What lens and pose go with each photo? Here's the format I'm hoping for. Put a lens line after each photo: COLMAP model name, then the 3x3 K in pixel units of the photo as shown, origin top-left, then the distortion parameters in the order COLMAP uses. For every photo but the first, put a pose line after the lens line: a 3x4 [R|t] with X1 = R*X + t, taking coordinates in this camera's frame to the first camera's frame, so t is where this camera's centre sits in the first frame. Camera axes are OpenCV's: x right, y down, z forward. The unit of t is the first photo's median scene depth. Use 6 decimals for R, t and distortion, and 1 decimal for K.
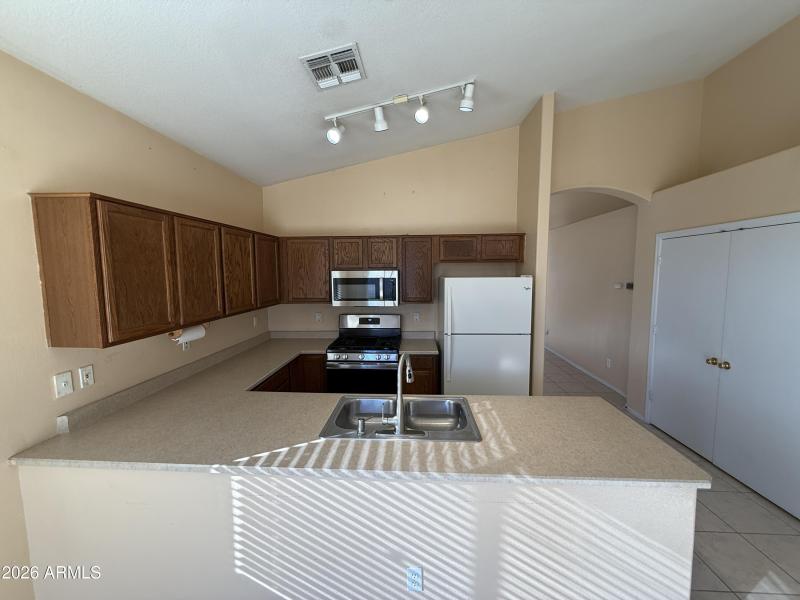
lens RADIAL K [[318.9, 0, 399.4], [0, 318.9, 302.0], [0, 0, 1]] dist [-0.001801, 0.000555]
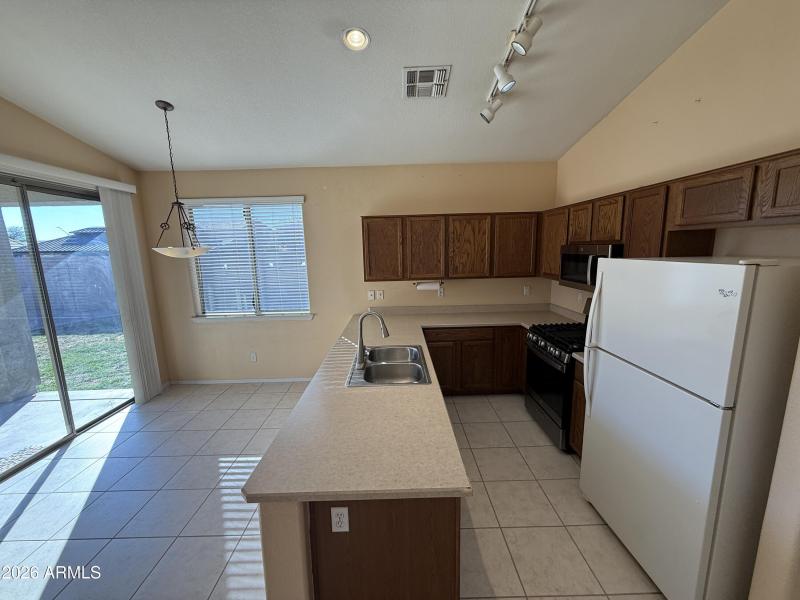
lens RADIAL K [[318.9, 0, 398.9], [0, 318.9, 300.9], [0, 0, 1]] dist [-0.001801, 0.000555]
pose [[0.068773, 0.170768, -0.982908, 0.941272], [-0.075283, 0.983320, 0.165572, -0.082223], [0.994788, 0.062609, 0.080482, 0.696350]]
